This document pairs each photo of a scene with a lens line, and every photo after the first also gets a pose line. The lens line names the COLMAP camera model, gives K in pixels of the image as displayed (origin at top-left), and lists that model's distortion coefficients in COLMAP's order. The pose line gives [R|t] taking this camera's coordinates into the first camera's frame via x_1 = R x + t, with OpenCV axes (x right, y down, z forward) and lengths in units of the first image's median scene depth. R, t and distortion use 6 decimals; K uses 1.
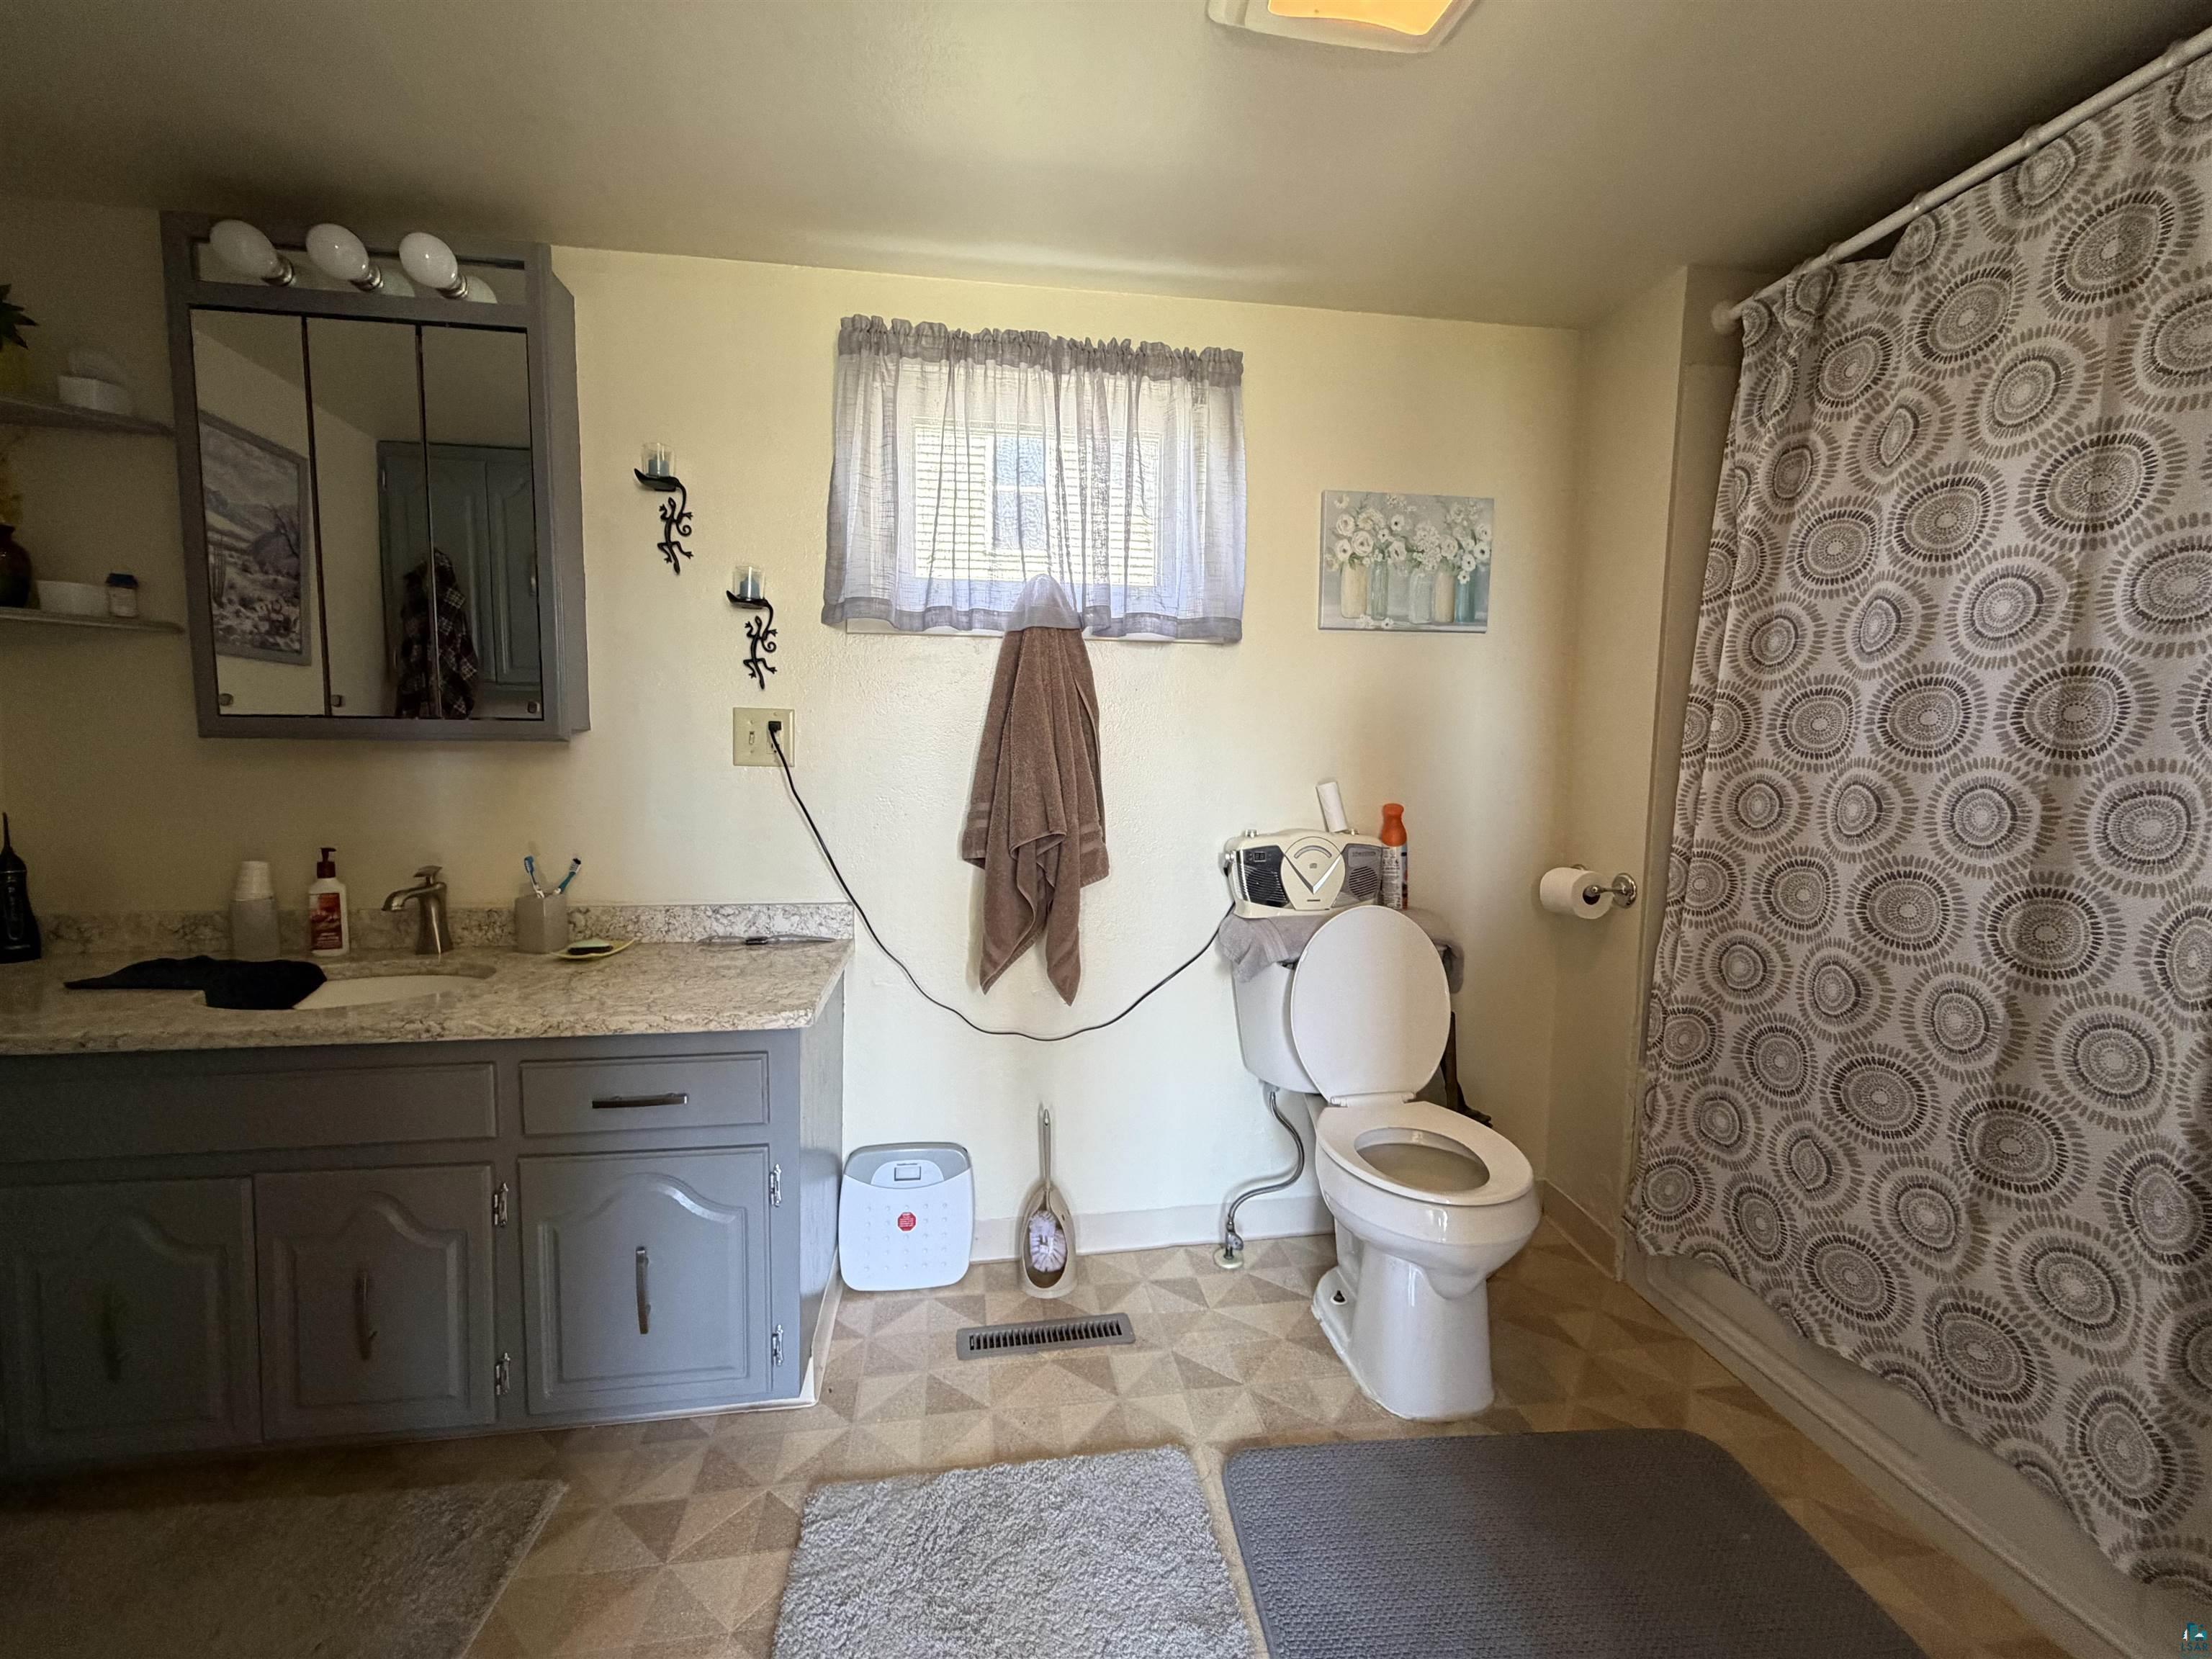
lens RADIAL K [[874.3, 0, 1090.2], [0, 874.3, 825.9], [0, 0, 1]] dist [0.001804, 0.000280]
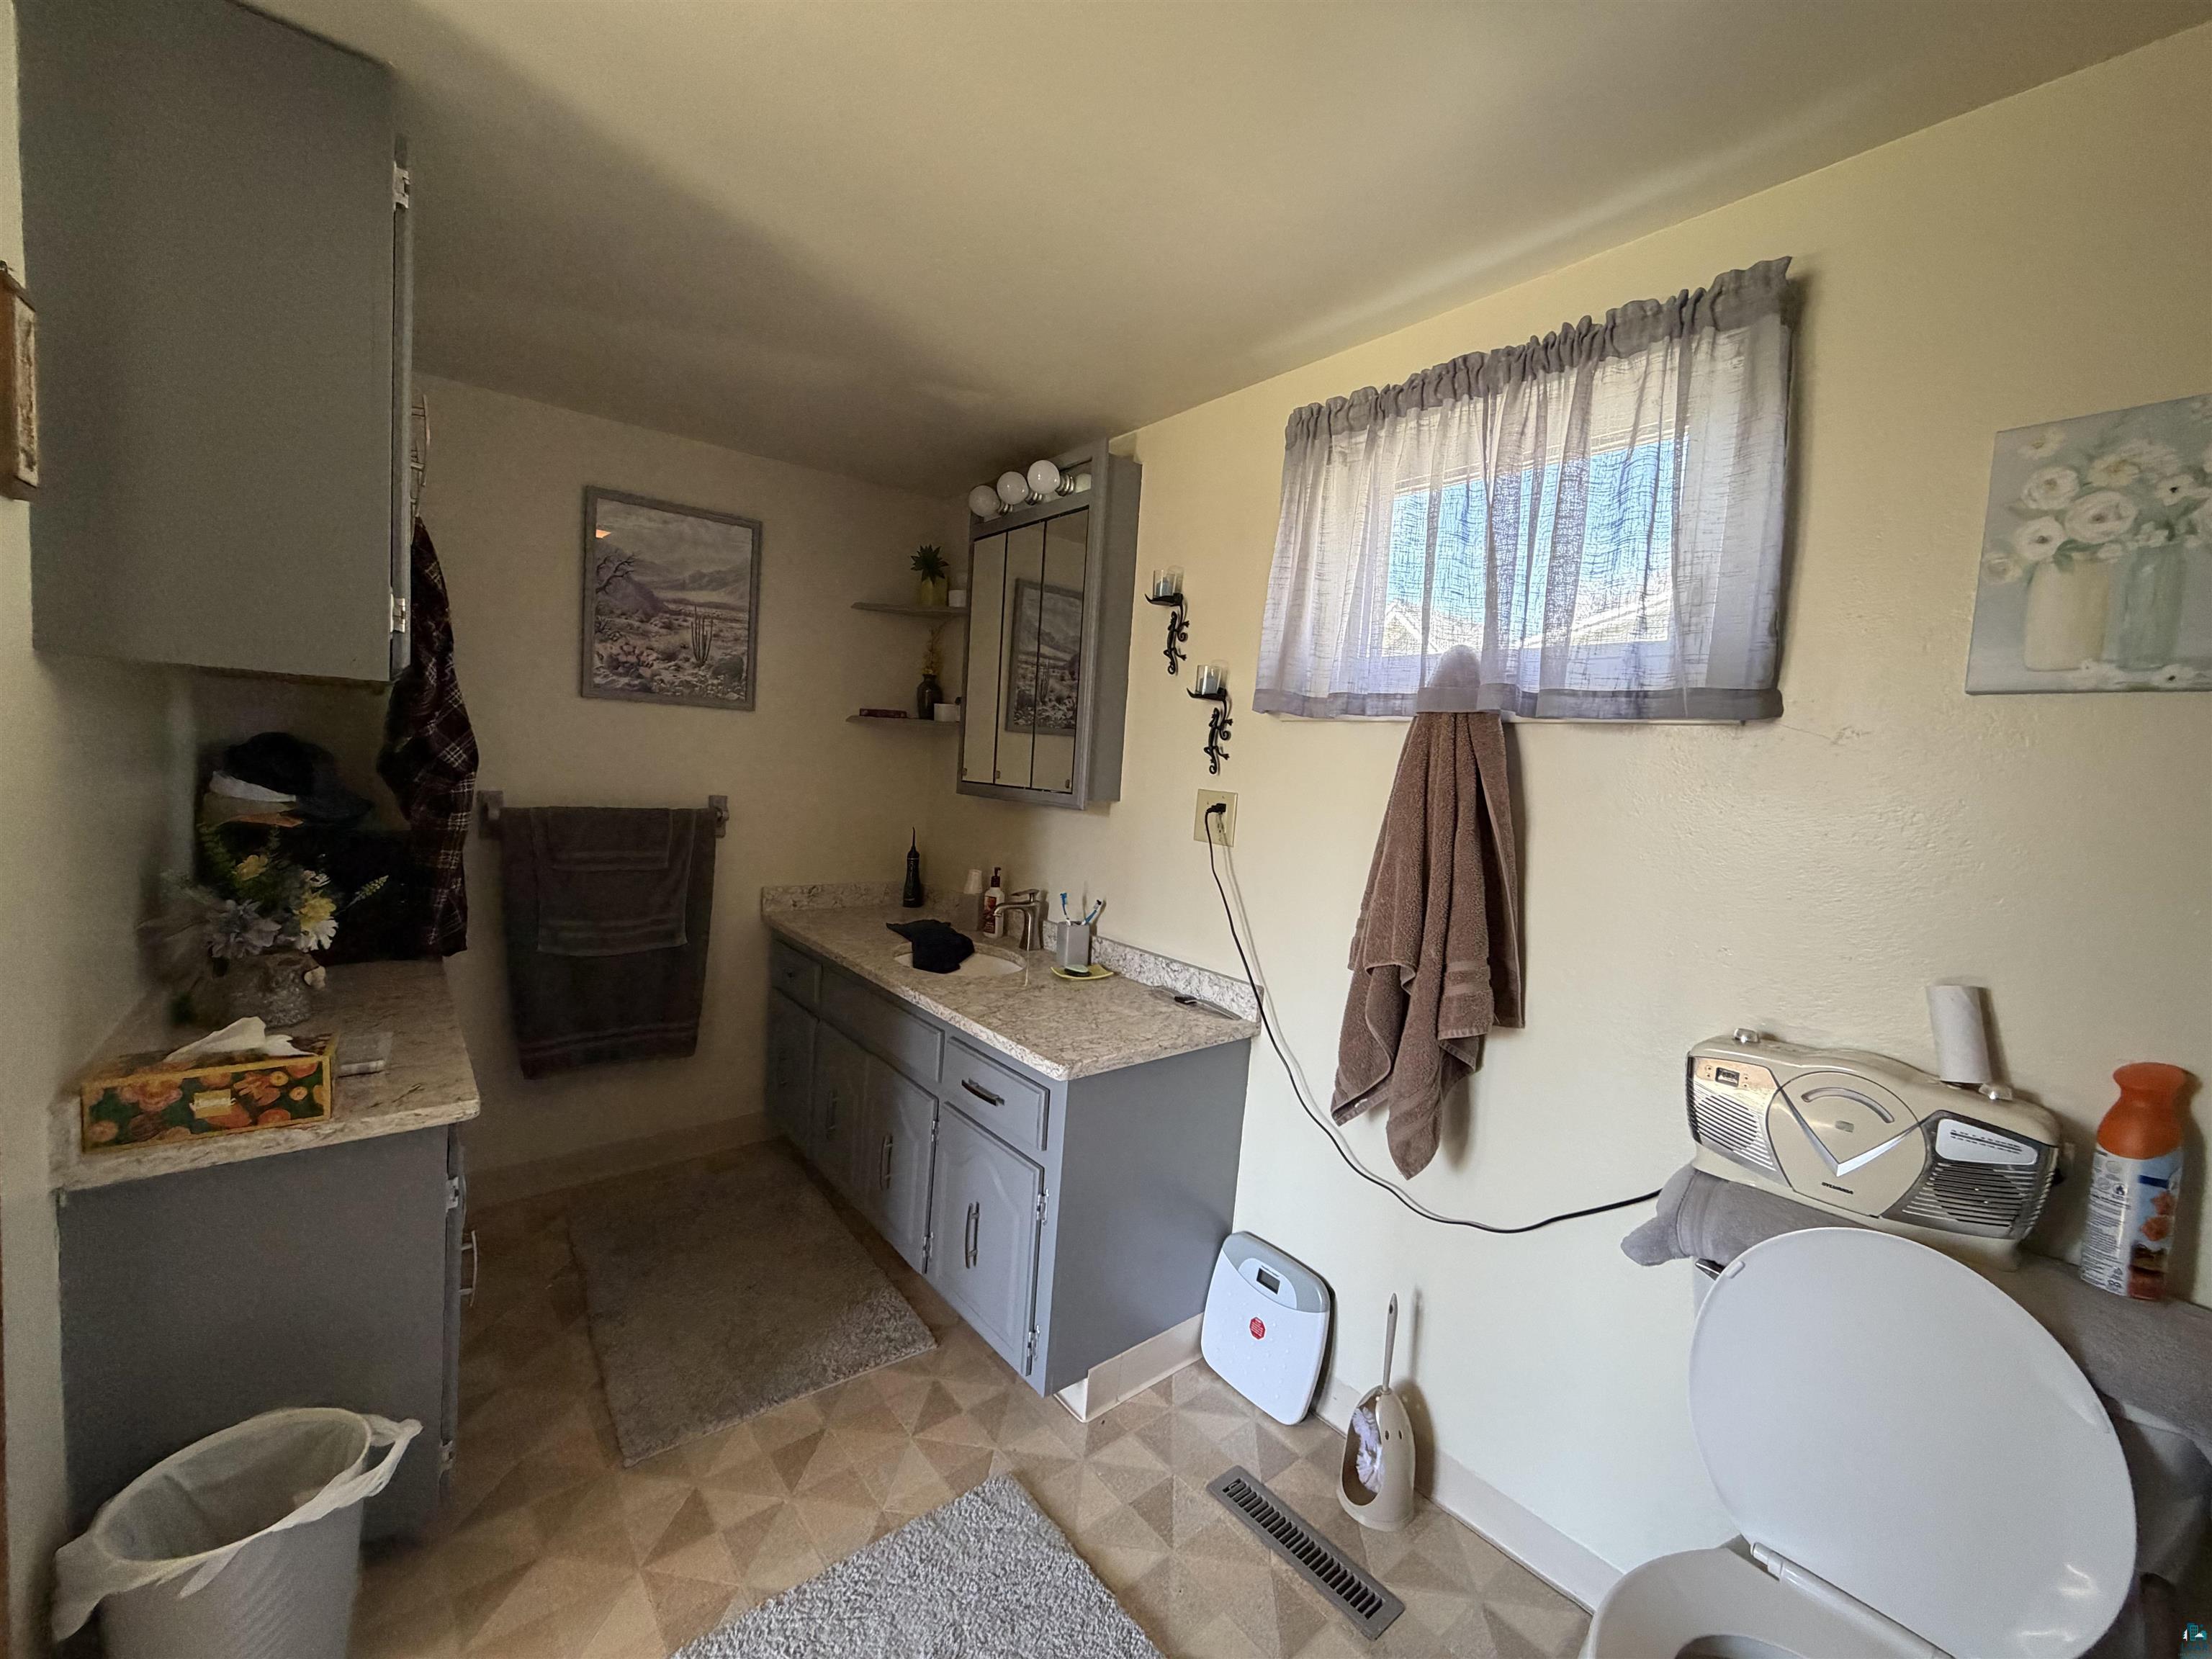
lens RADIAL K [[882.8, 0, 1104.2], [0, 882.8, 817.9], [0, 0, 1]] dist [0.000400, -0.000066]
pose [[0.515516, 0.083294, -0.852822, 0.498889], [-0.115586, 0.992928, 0.027109, -0.115141], [0.849049, 0.084599, 0.521497, 0.311664]]
